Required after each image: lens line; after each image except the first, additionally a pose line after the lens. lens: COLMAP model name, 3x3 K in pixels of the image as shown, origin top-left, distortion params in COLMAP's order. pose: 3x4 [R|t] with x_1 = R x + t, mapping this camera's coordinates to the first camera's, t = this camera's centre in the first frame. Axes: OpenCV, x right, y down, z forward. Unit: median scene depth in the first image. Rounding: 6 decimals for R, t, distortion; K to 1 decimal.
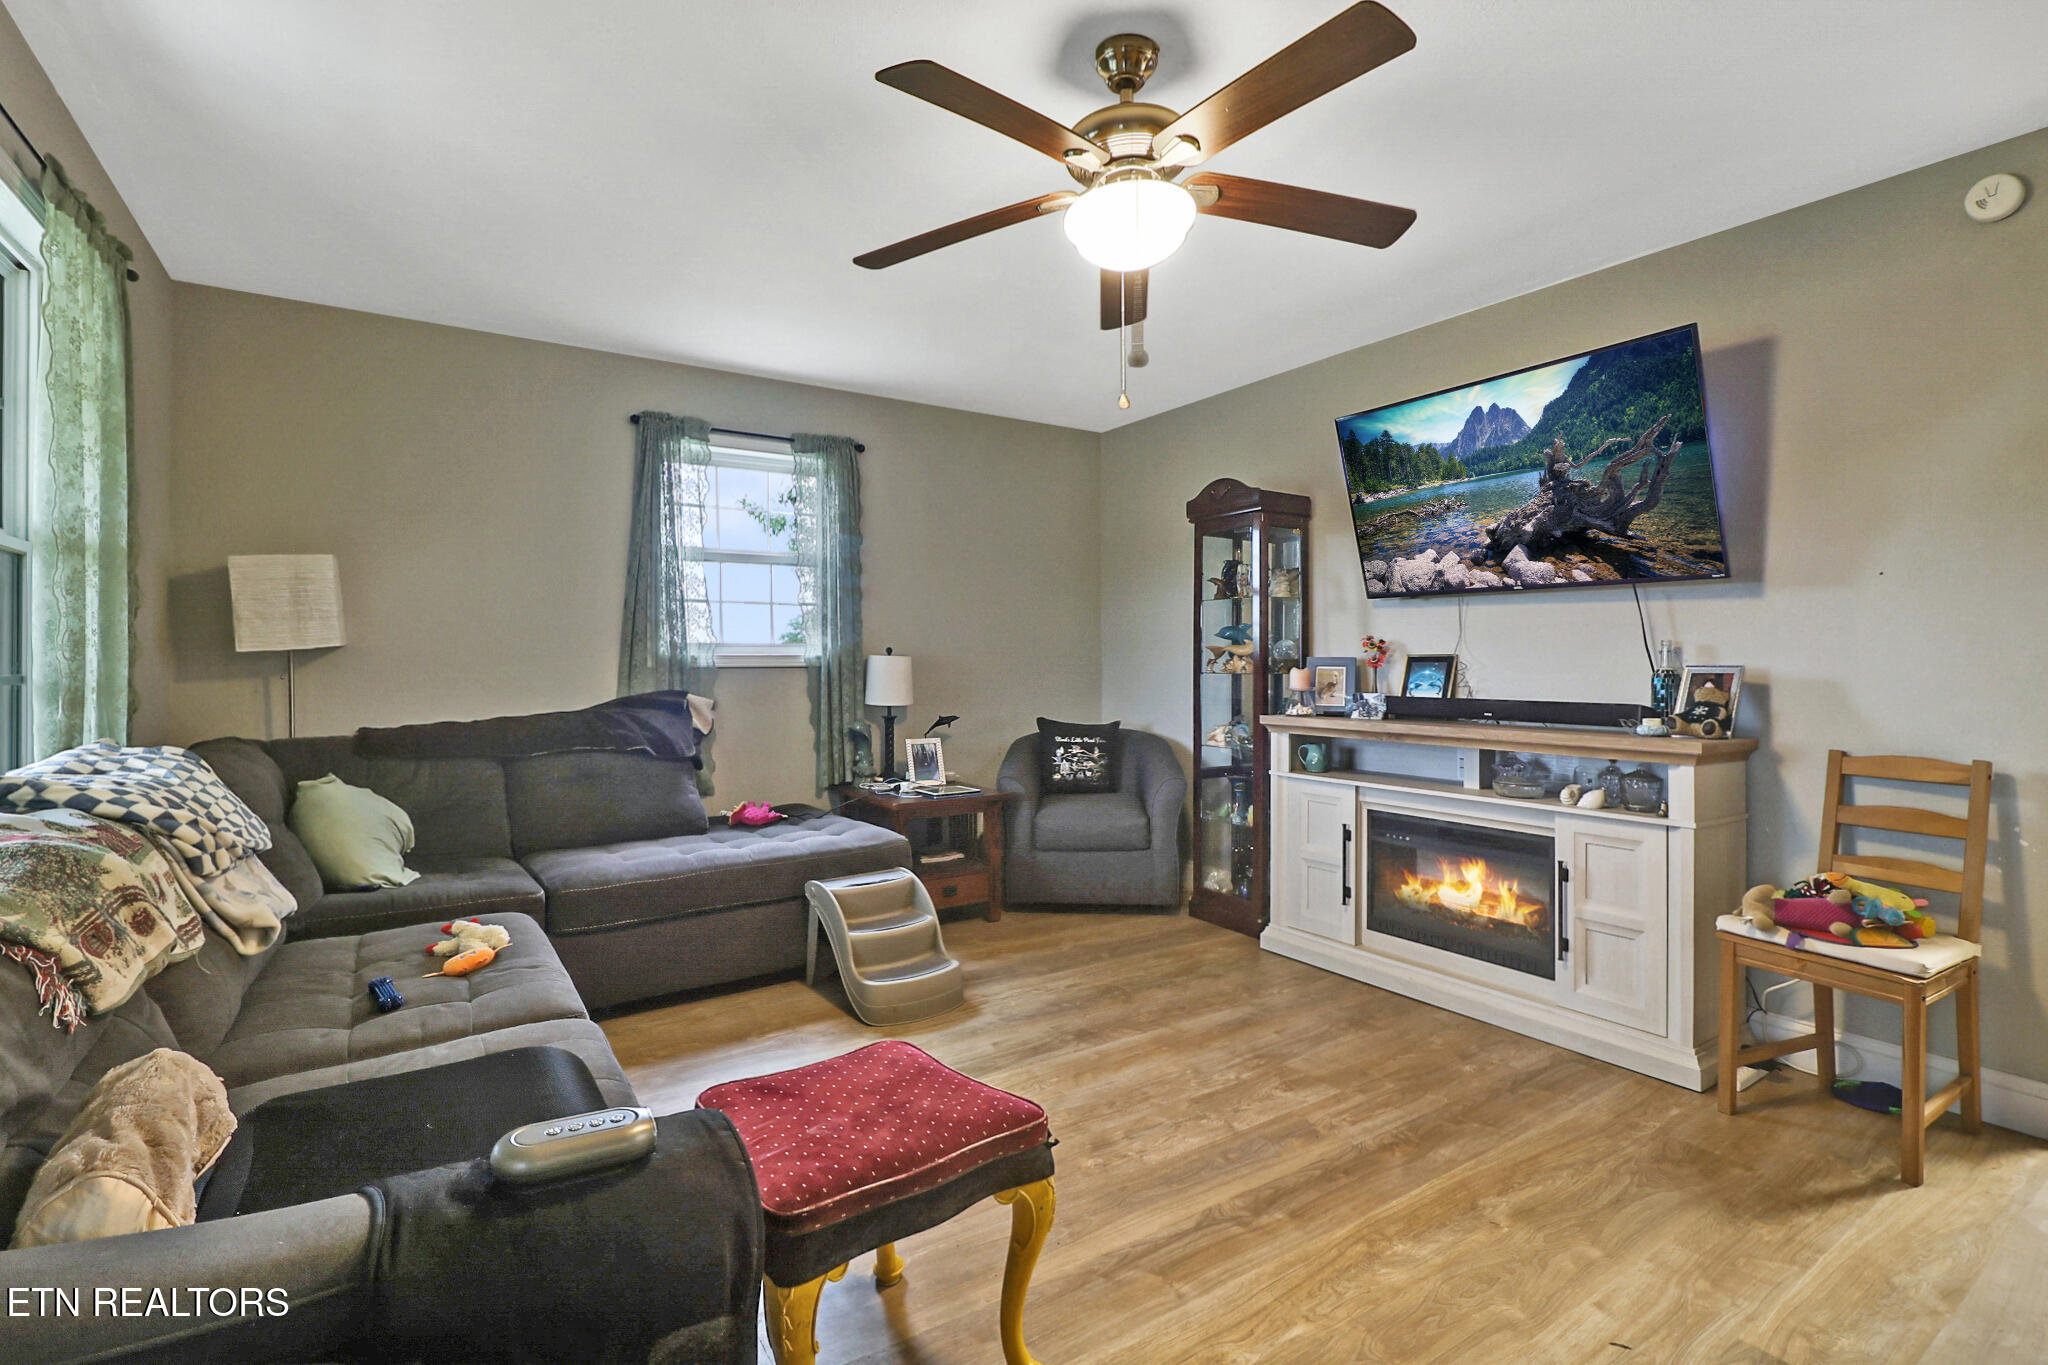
lens RADIAL K [[939.9, 0, 1014.4], [0, 939.9, 658.0], [0, 0, 1]] dist [0.005618, -0.017017]
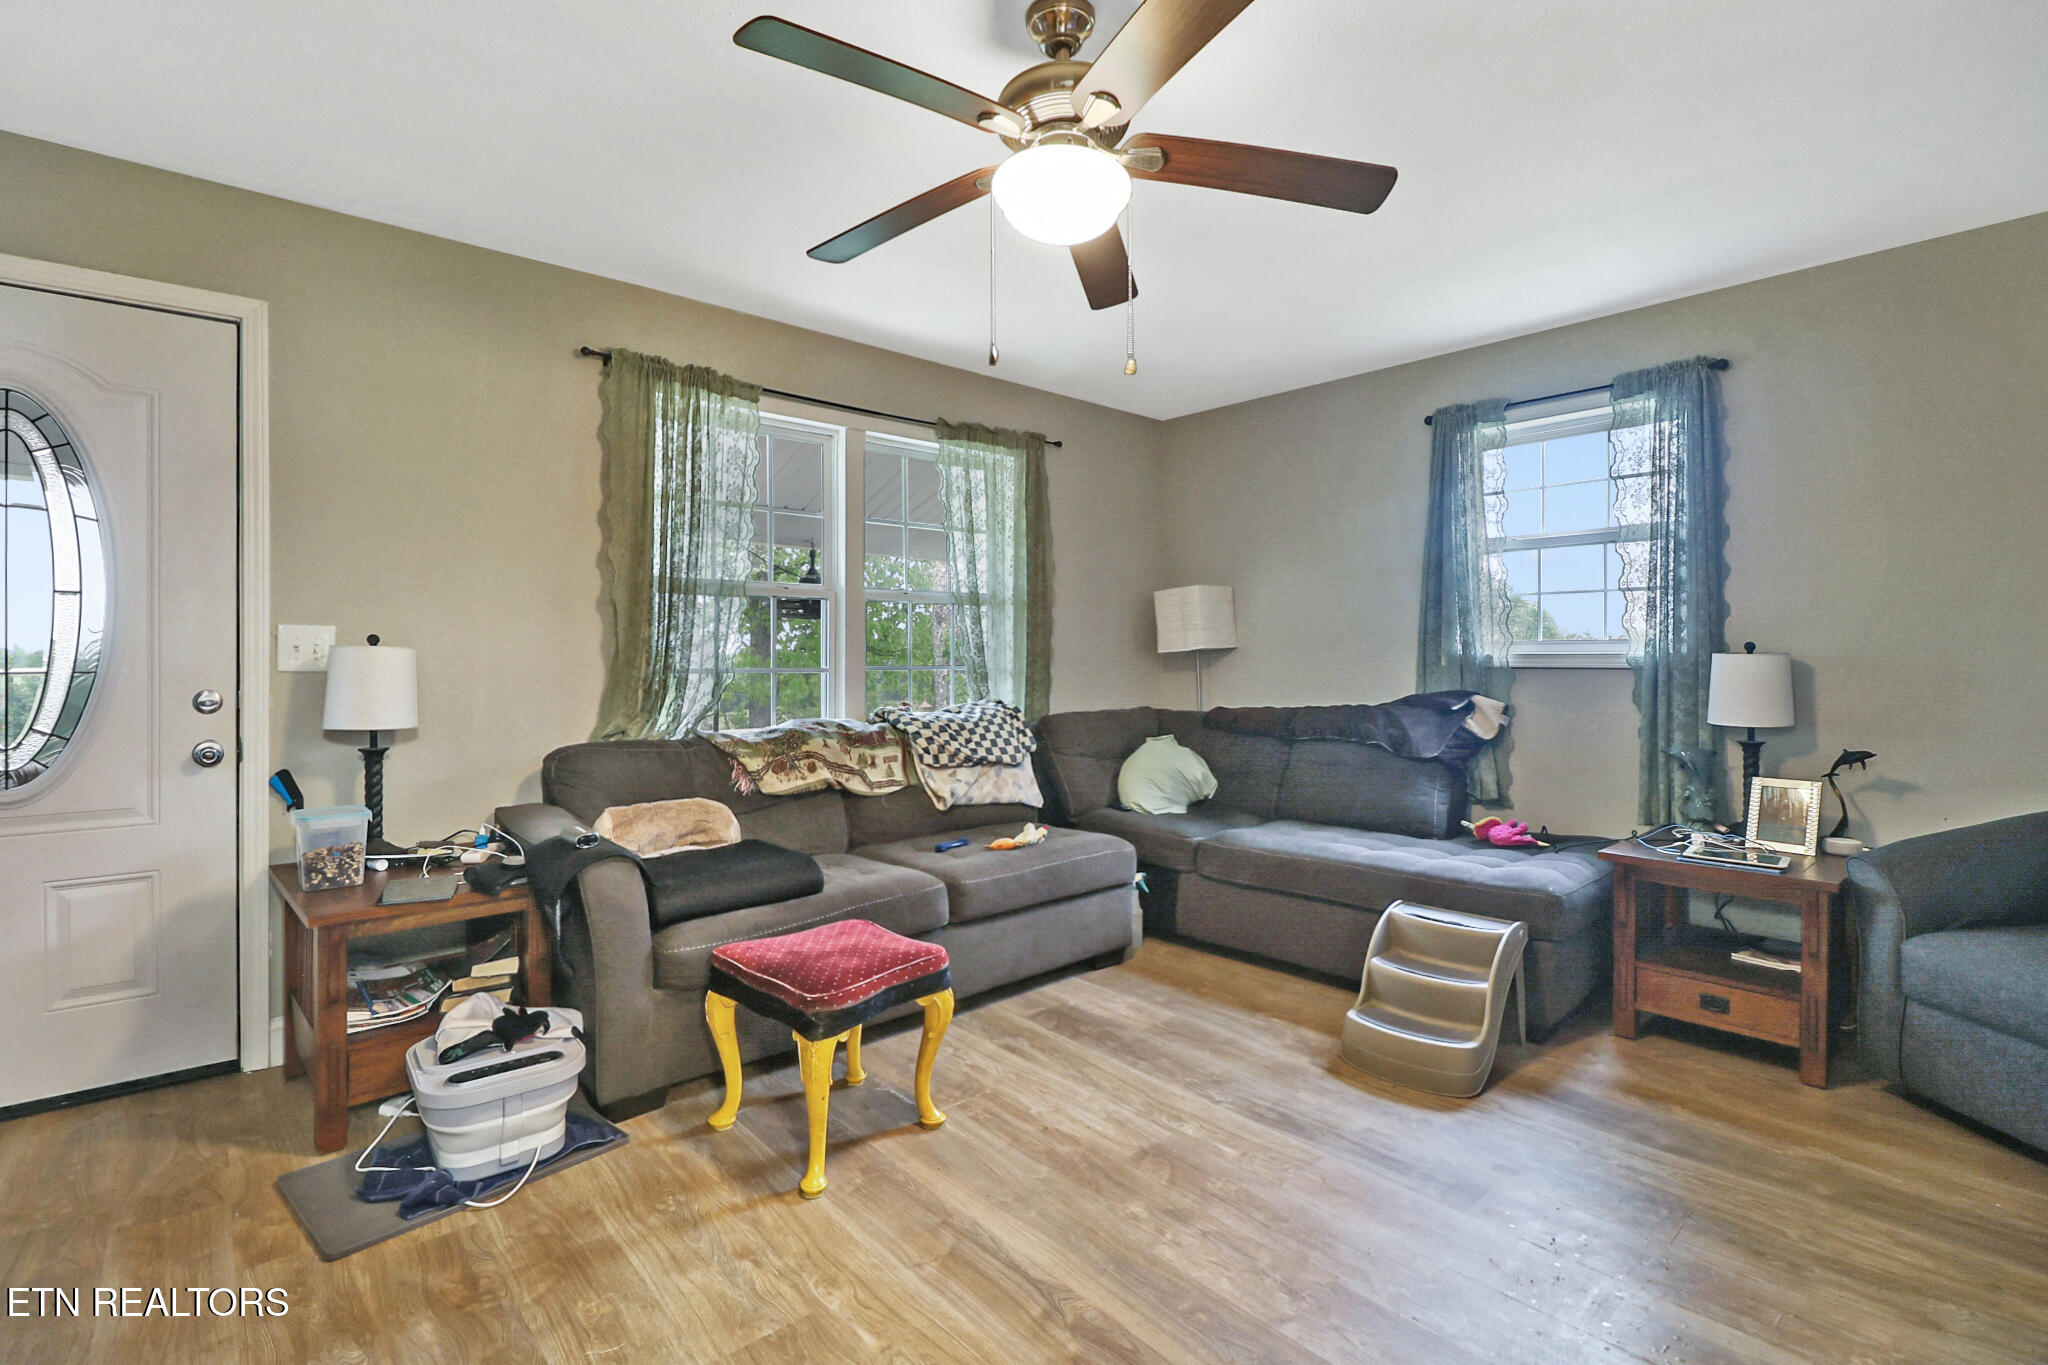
lens RADIAL K [[939.9, 0, 1014.4], [0, 939.9, 658.0], [0, 0, 1]] dist [0.005618, -0.017017]
pose [[0.139750, 0.002257, -0.990184, 0.609075], [-0.001806, 0.999996, 0.002025, 0.000023], [0.990185, 0.001505, 0.139753, 0.475475]]
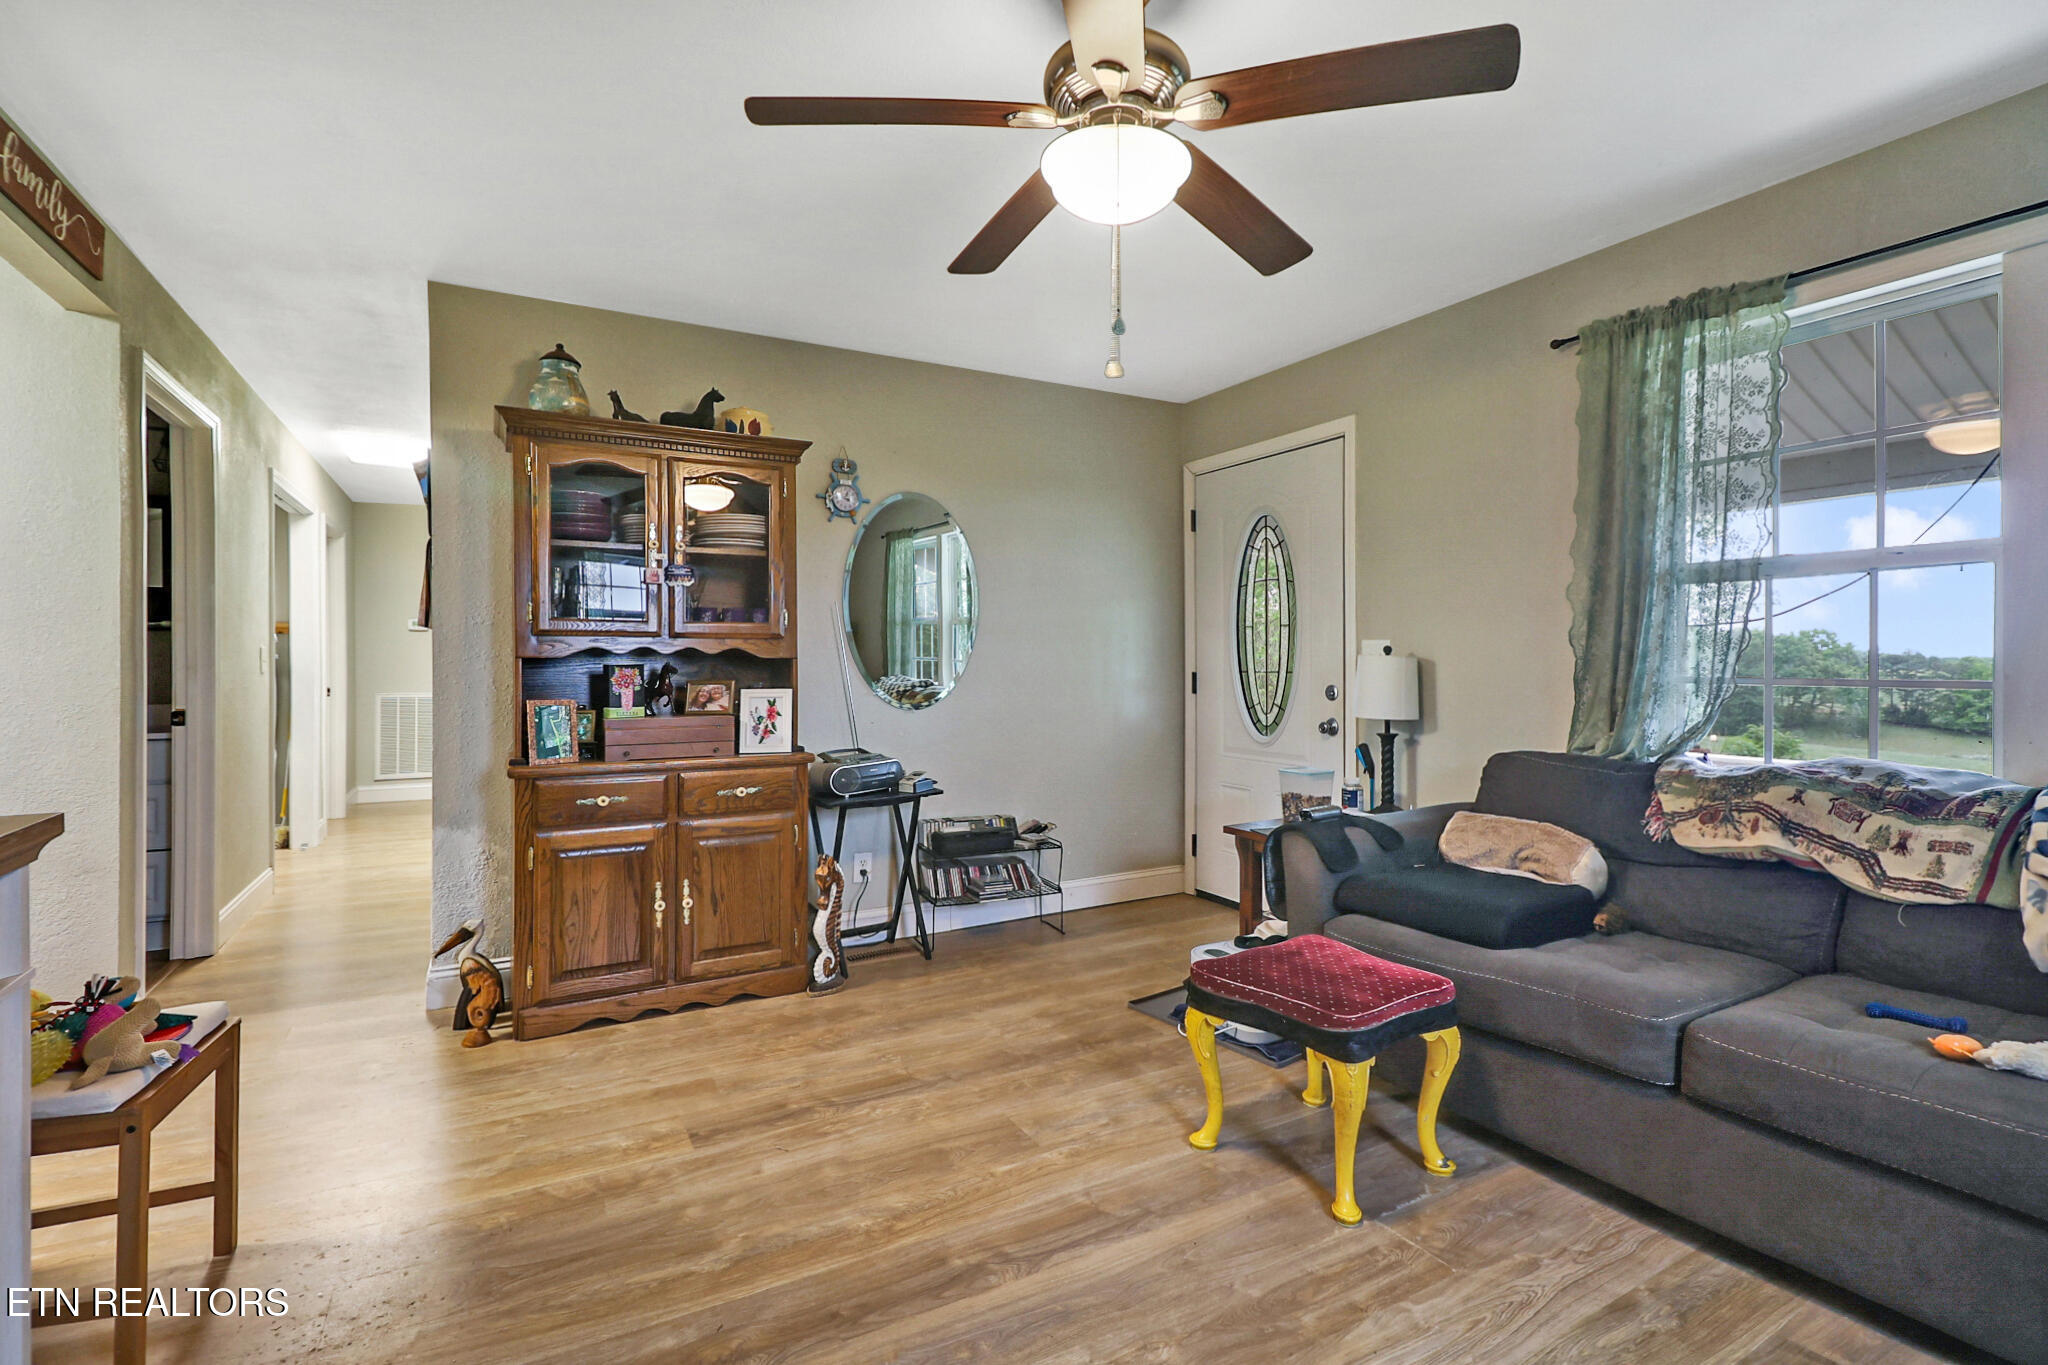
lens RADIAL K [[939.9, 0, 1014.4], [0, 939.9, 658.0], [0, 0, 1]] dist [0.005618, -0.017017]
pose [[-0.997407, 0.000527, 0.071967, 0.090450], [0.000247, 0.999992, -0.003892, 0.000497], [-0.071969, -0.003864, -0.997399, 1.093299]]
